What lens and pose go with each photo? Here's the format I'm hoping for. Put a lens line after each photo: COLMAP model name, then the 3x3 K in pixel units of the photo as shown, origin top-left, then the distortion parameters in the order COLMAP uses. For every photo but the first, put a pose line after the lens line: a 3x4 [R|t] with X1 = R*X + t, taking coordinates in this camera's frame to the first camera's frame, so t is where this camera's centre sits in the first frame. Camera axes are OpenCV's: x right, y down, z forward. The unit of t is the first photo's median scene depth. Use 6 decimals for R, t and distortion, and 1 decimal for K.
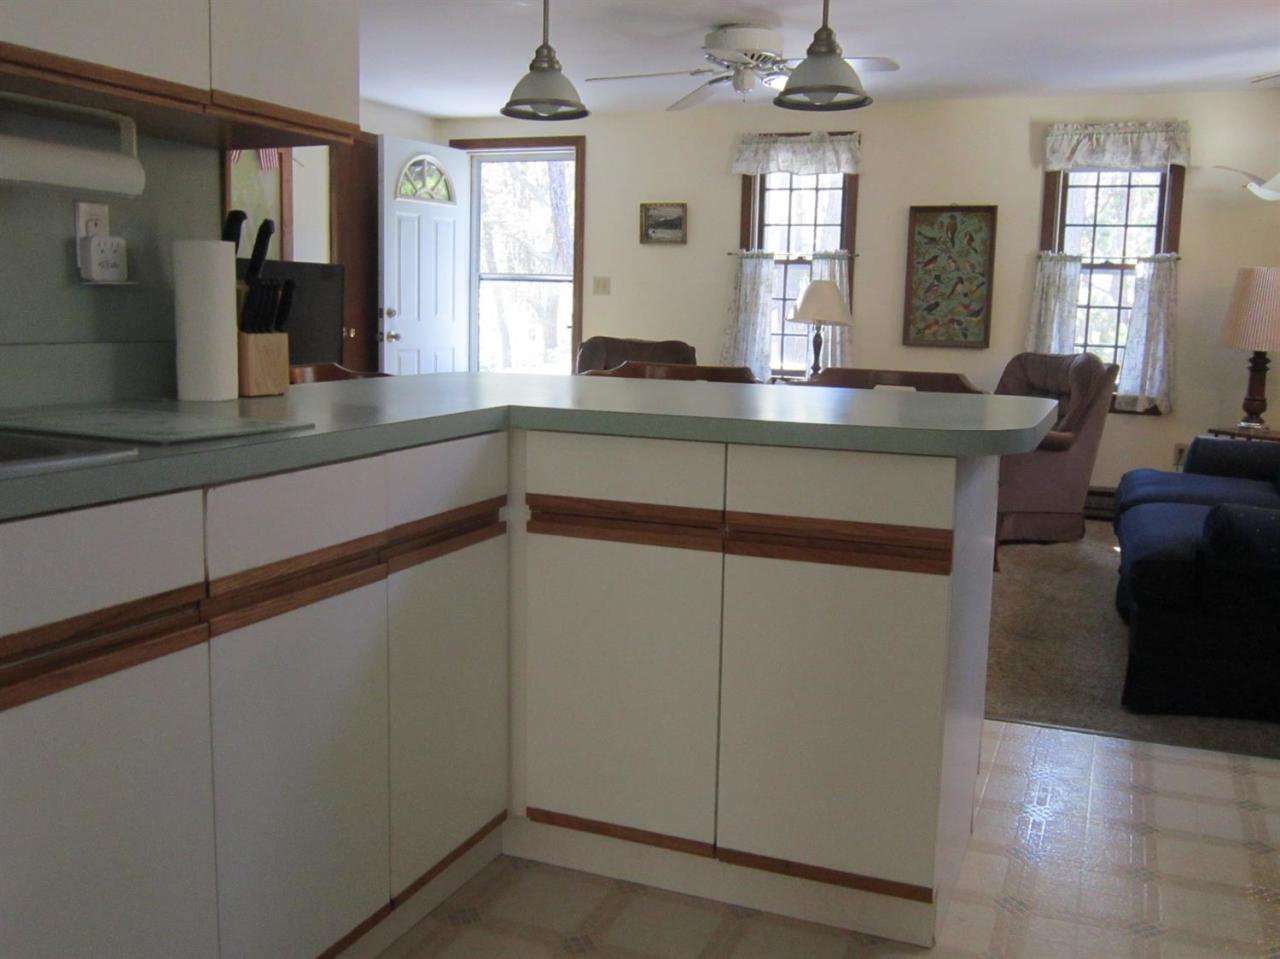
lens RADIAL K [[1229.1, 0, 639.3], [0, 1229.1, 479.9], [0, 0, 1]] dist [0.006167, 0.000000]
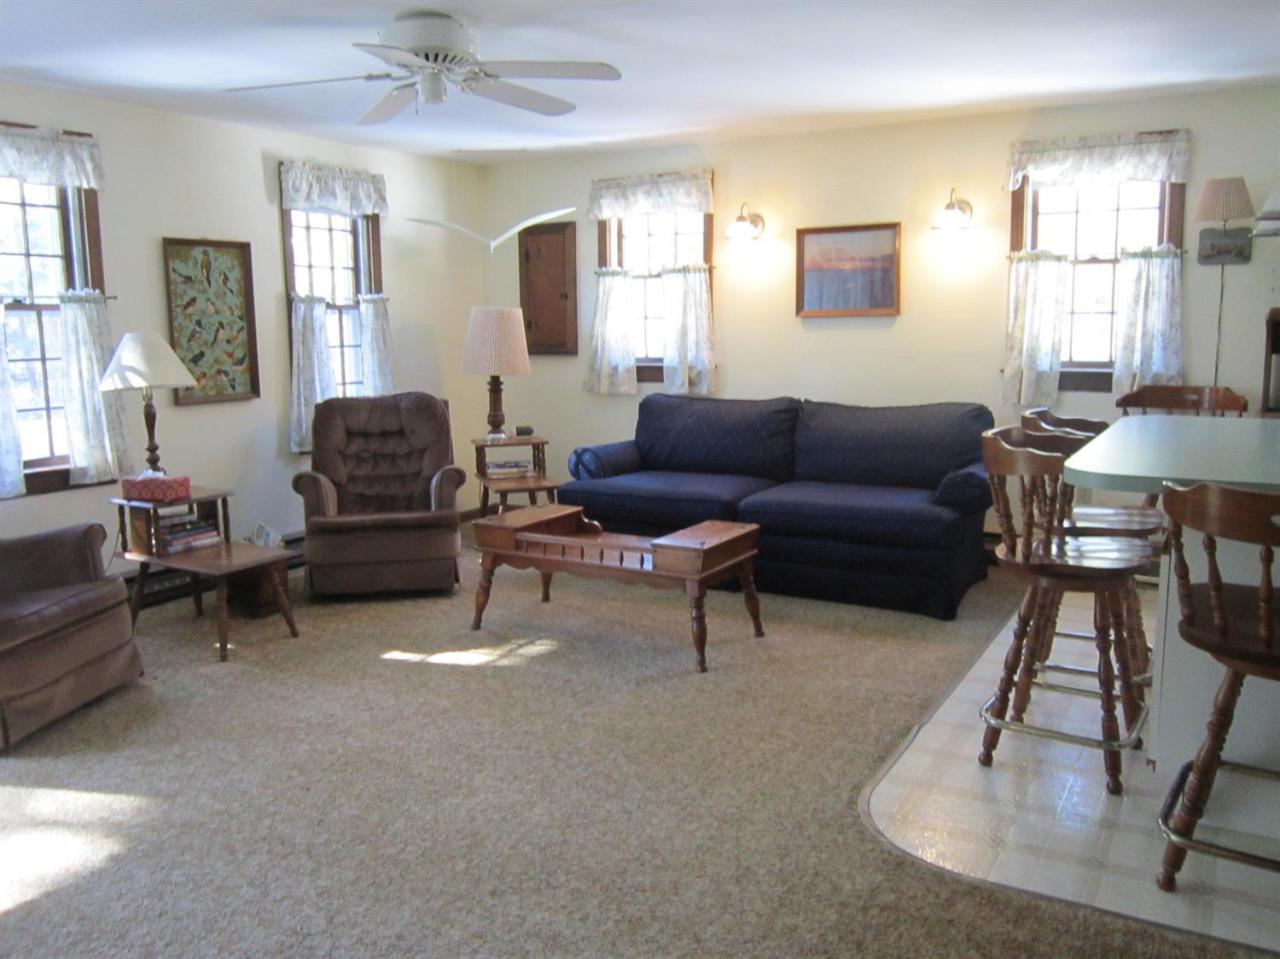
lens RADIAL K [[1034.8, 0, 639.2], [0, 1034.8, 477.5], [0, 0, 1]] dist [-0.050428, 0.014240]
pose [[0.136635, -0.177468, 0.974595, -0.427830], [0.159833, 0.974881, 0.155112, -0.122243], [-0.977642, 0.134578, 0.161569, 0.605613]]
